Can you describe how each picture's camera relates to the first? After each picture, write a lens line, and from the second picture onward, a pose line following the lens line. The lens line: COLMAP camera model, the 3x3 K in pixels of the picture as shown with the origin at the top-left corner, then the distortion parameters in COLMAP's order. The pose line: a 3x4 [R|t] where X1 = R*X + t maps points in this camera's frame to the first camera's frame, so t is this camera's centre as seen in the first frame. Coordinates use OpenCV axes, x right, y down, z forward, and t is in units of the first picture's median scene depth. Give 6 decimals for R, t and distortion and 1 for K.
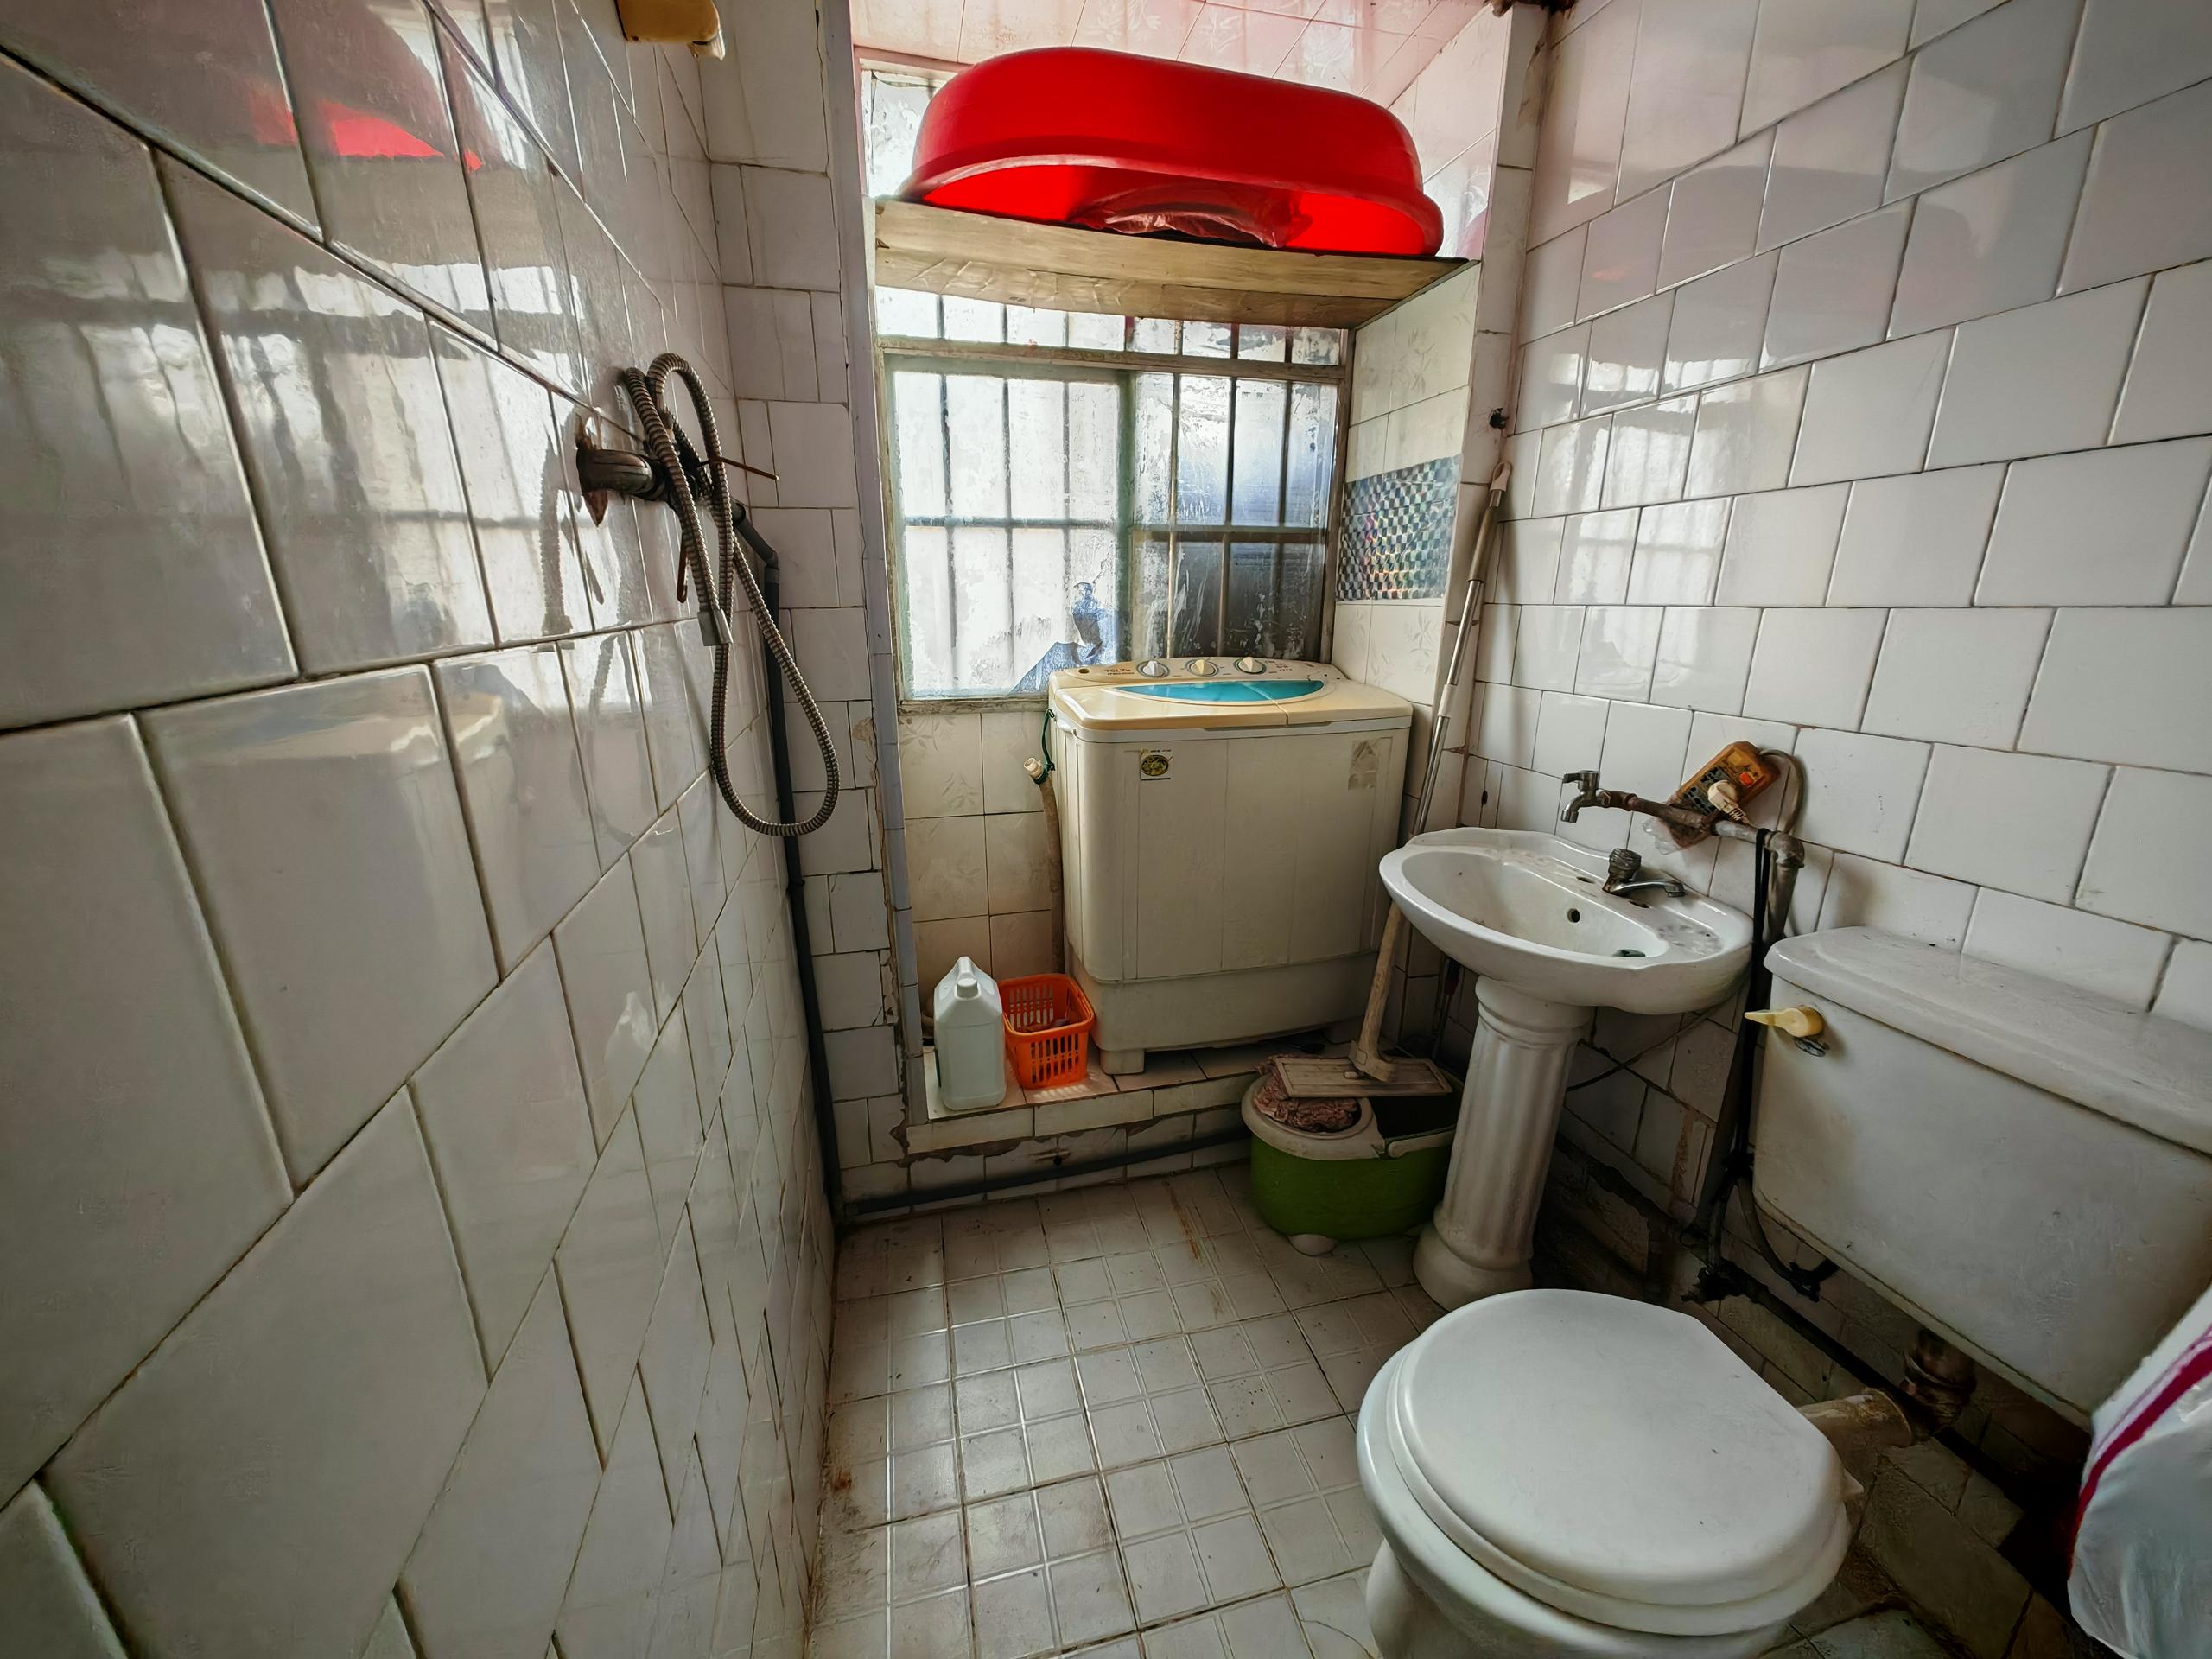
lens RADIAL K [[852.1, 0, 1103.0], [0, 852.1, 831.3], [0, 0, 1]] dist [0.002522, 0.000150]
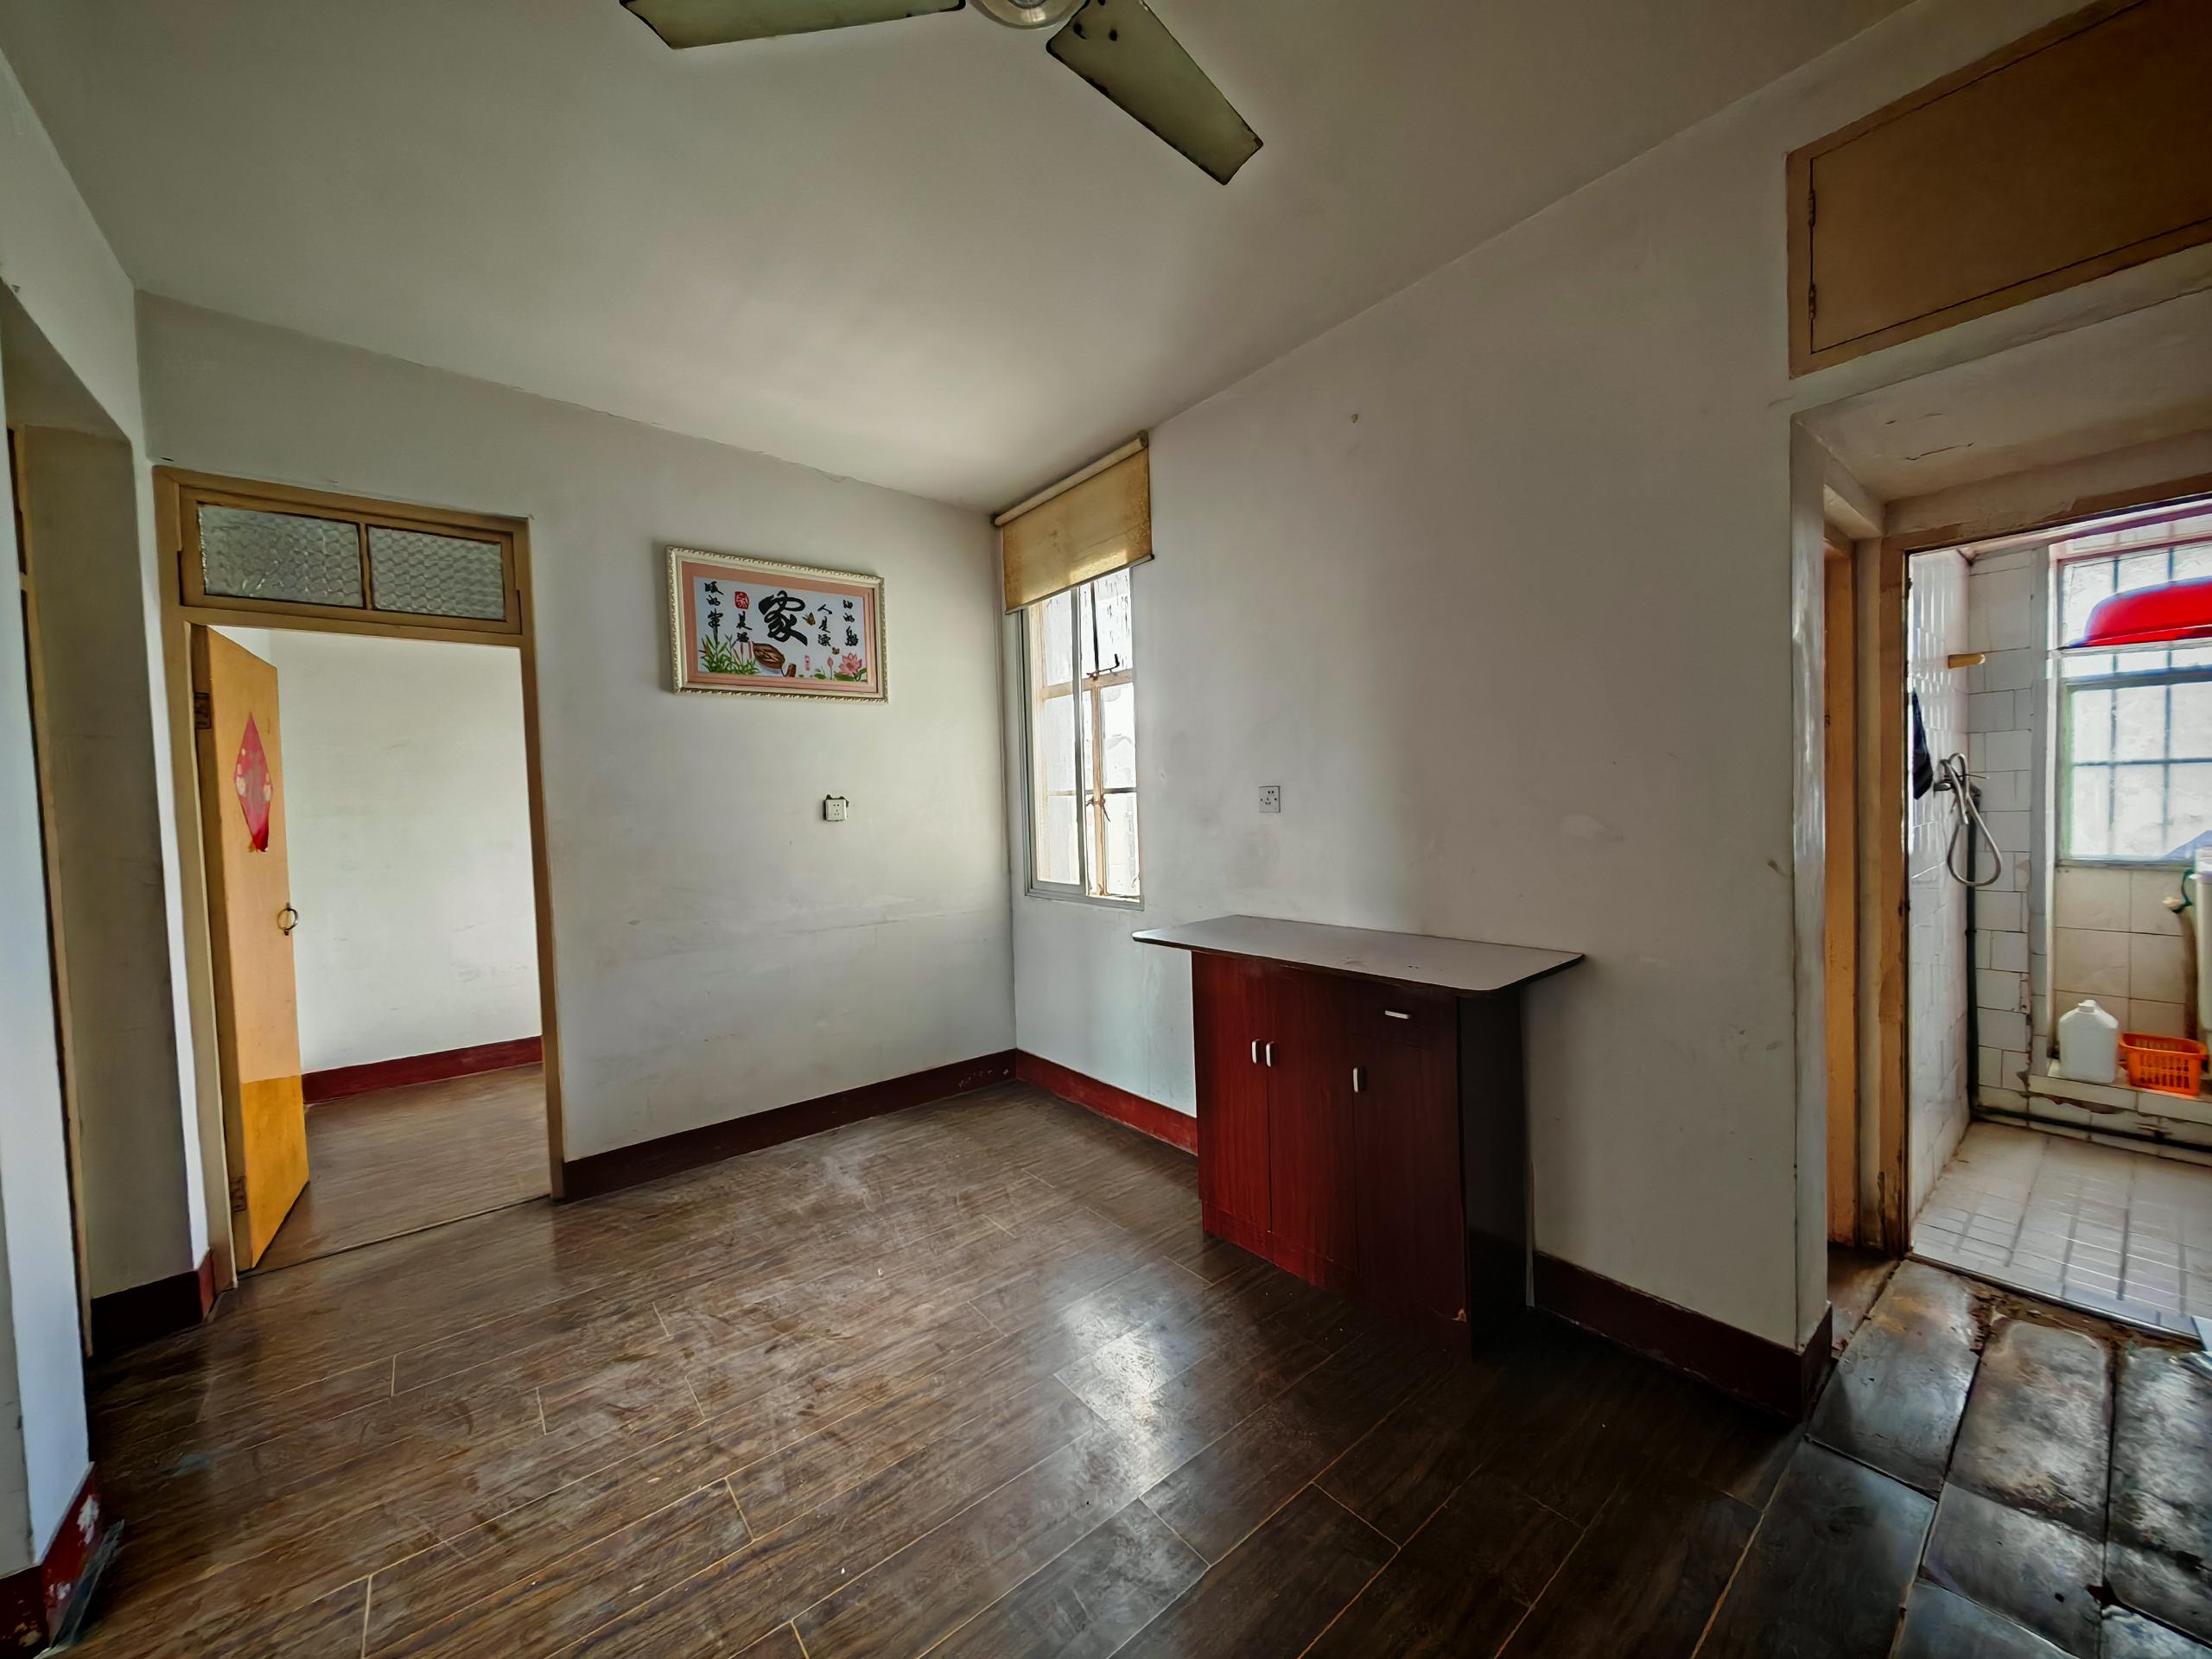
lens RADIAL K [[852.1, 0, 1086.8], [0, 852.1, 824.0], [0, 0, 1]] dist [0.002522, 0.000150]
pose [[0.410451, 0.023058, -0.911591, 0.600351], [-0.226936, 0.970811, -0.077624, 0.408638], [0.883193, 0.238734, 0.403704, -1.667642]]
